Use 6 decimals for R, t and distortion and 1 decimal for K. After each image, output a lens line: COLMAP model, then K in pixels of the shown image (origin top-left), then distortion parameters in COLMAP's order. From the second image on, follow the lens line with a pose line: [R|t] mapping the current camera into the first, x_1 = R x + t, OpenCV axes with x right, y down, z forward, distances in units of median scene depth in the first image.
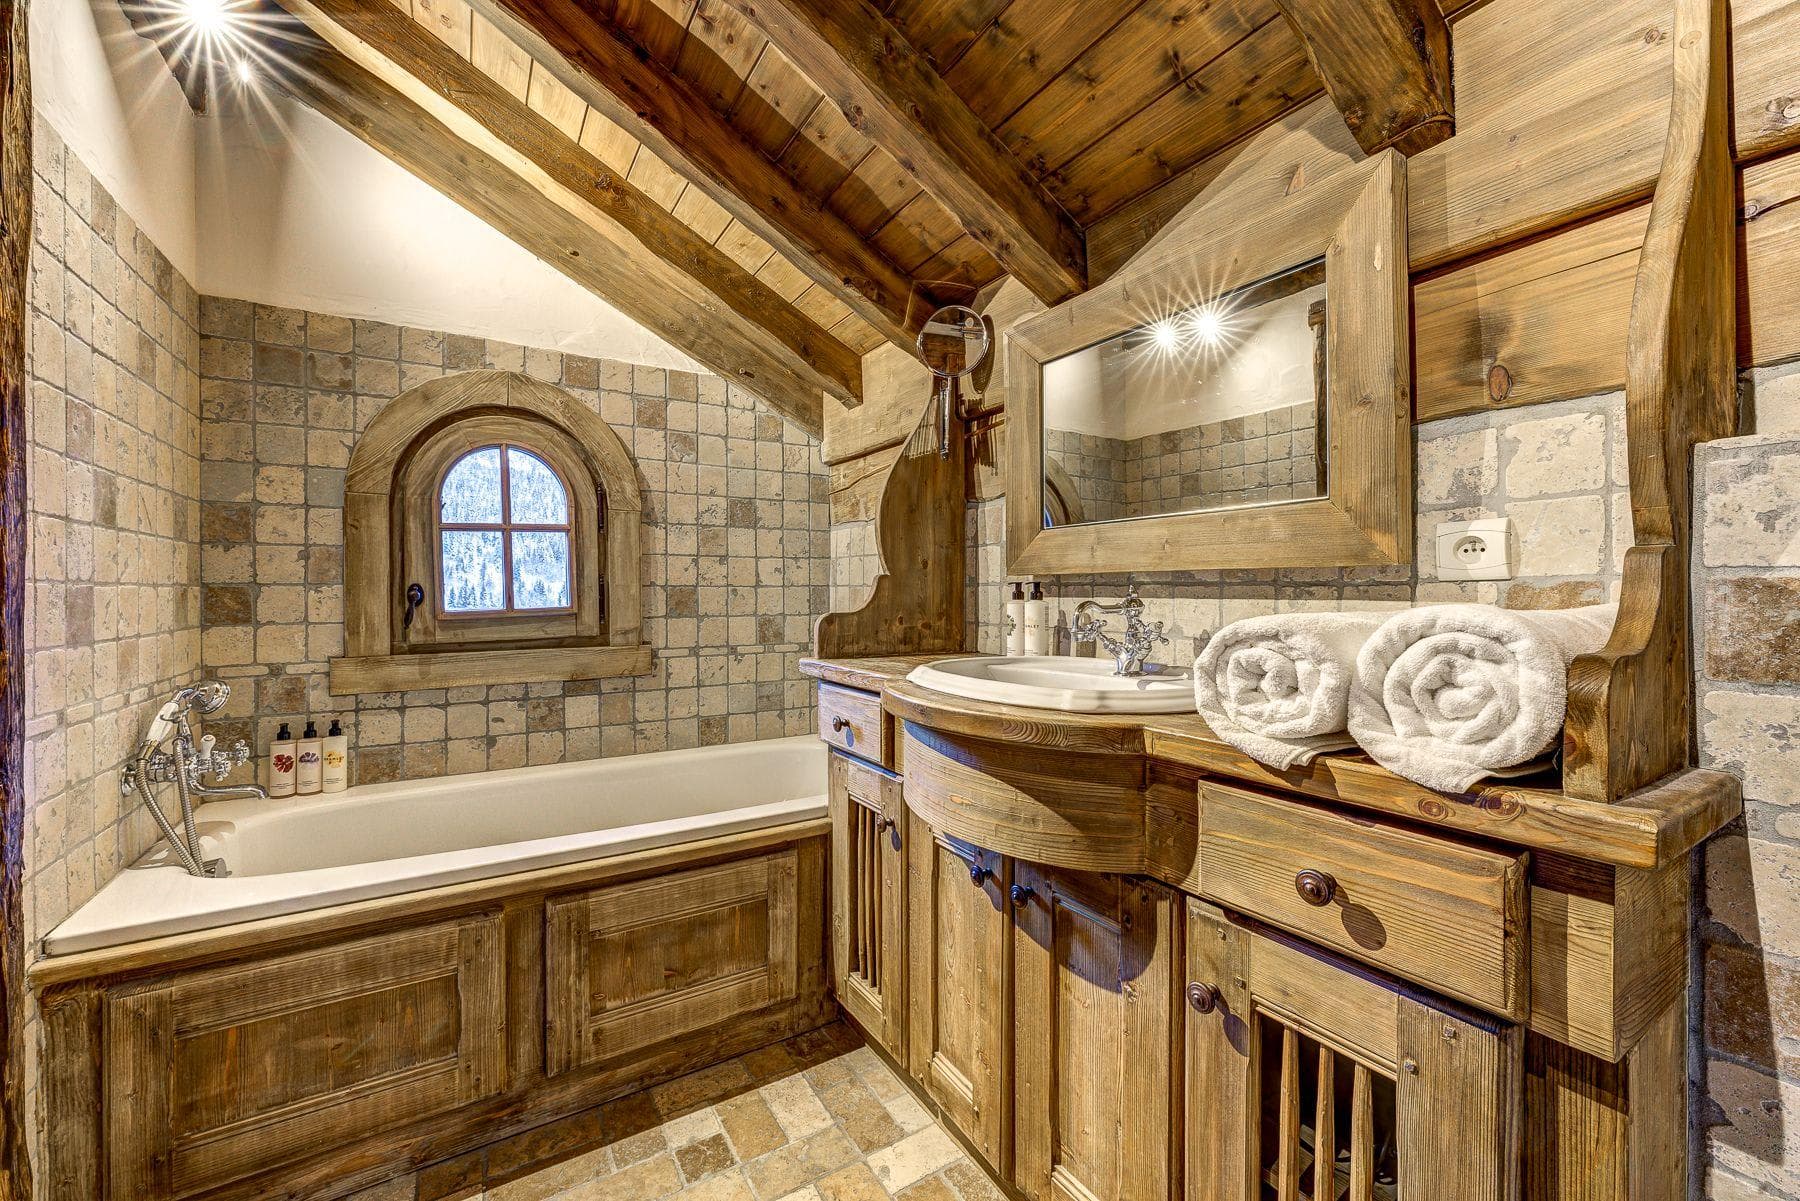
lens RADIAL K [[709.2, 0, 912.0], [0, 709.2, 590.0], [0, 0, 1]] dist [-0.010967, -0.000070]
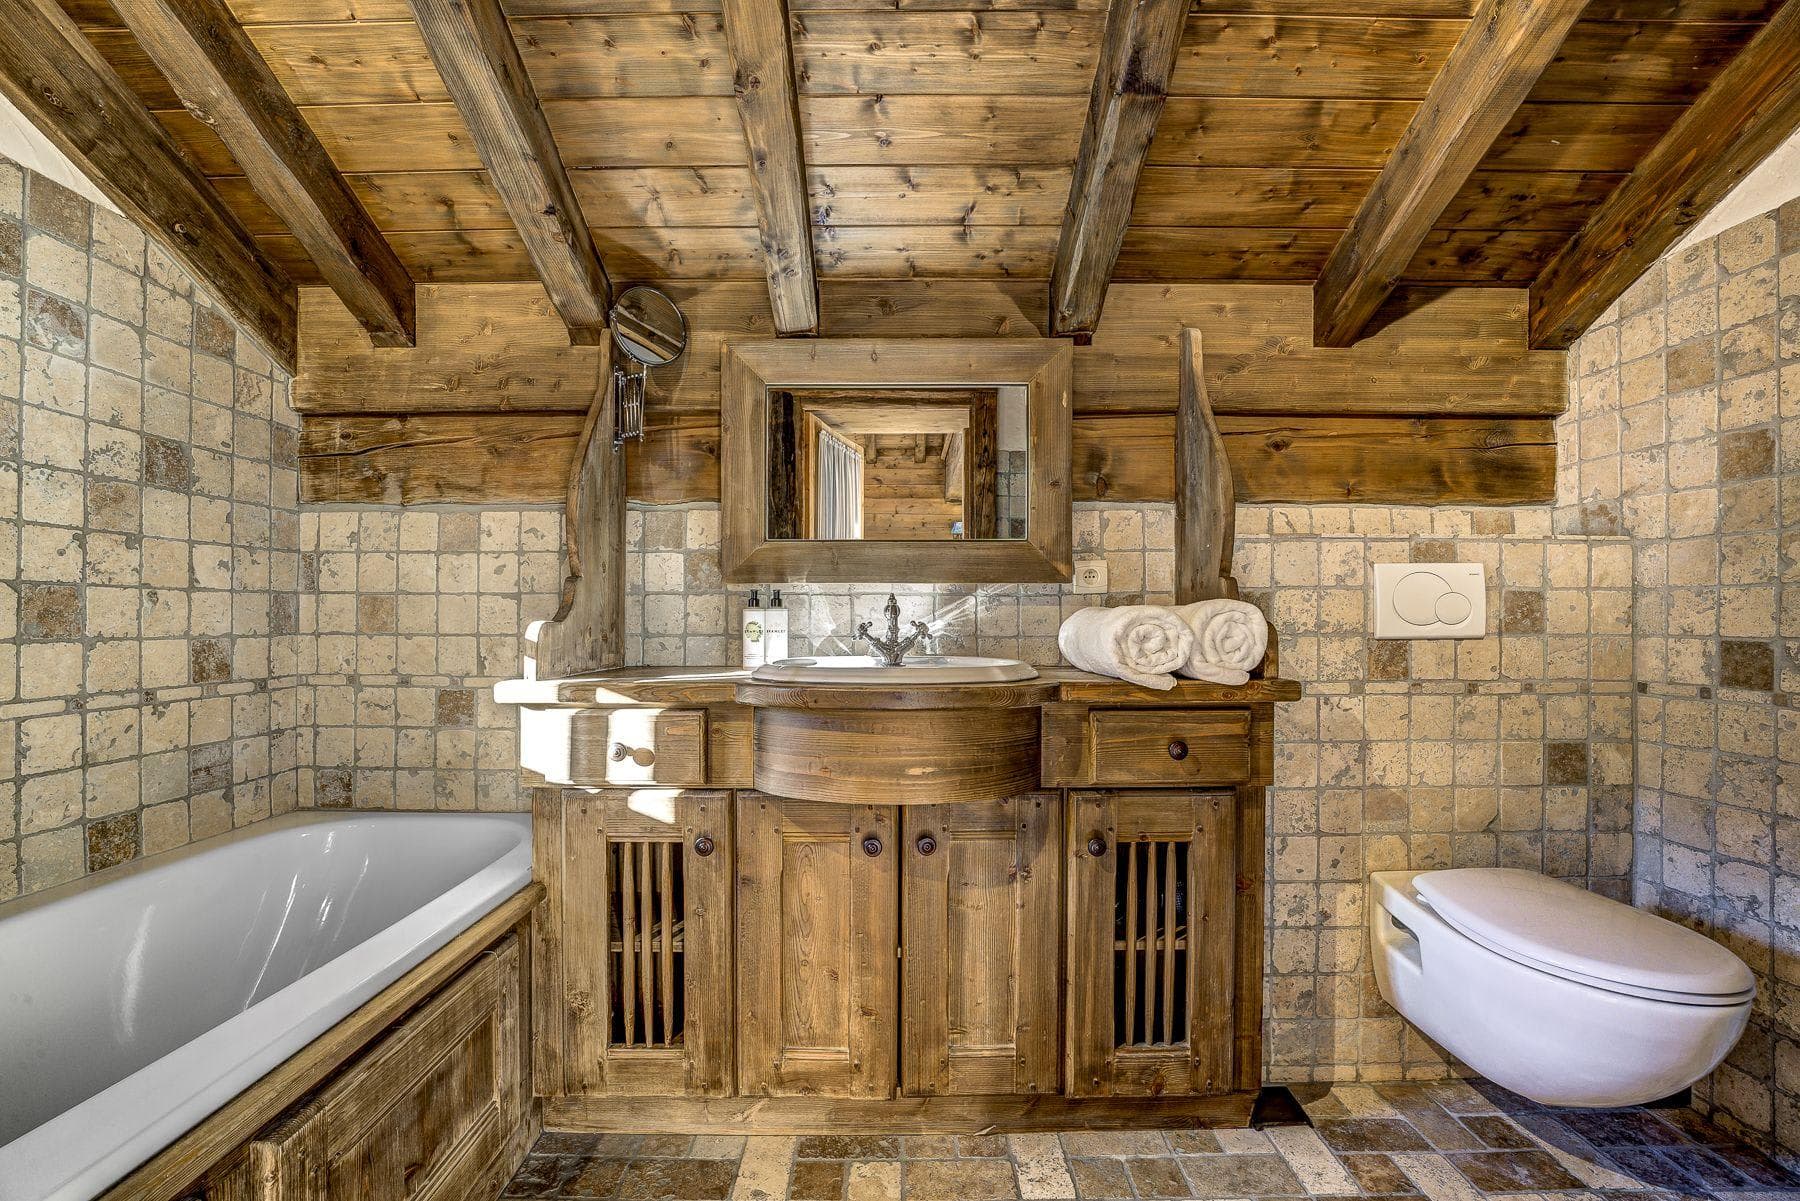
lens RADIAL K [[709.2, 0, 910.7], [0, 709.2, 617.7], [0, 0, 1]] dist [-0.010967, -0.000070]
pose [[0.548035, 0.000546, 0.836456, -0.402347], [-0.000953, 1.000000, -0.000029, 0.019543], [-0.836455, -0.000782, 0.548035, 0.163953]]
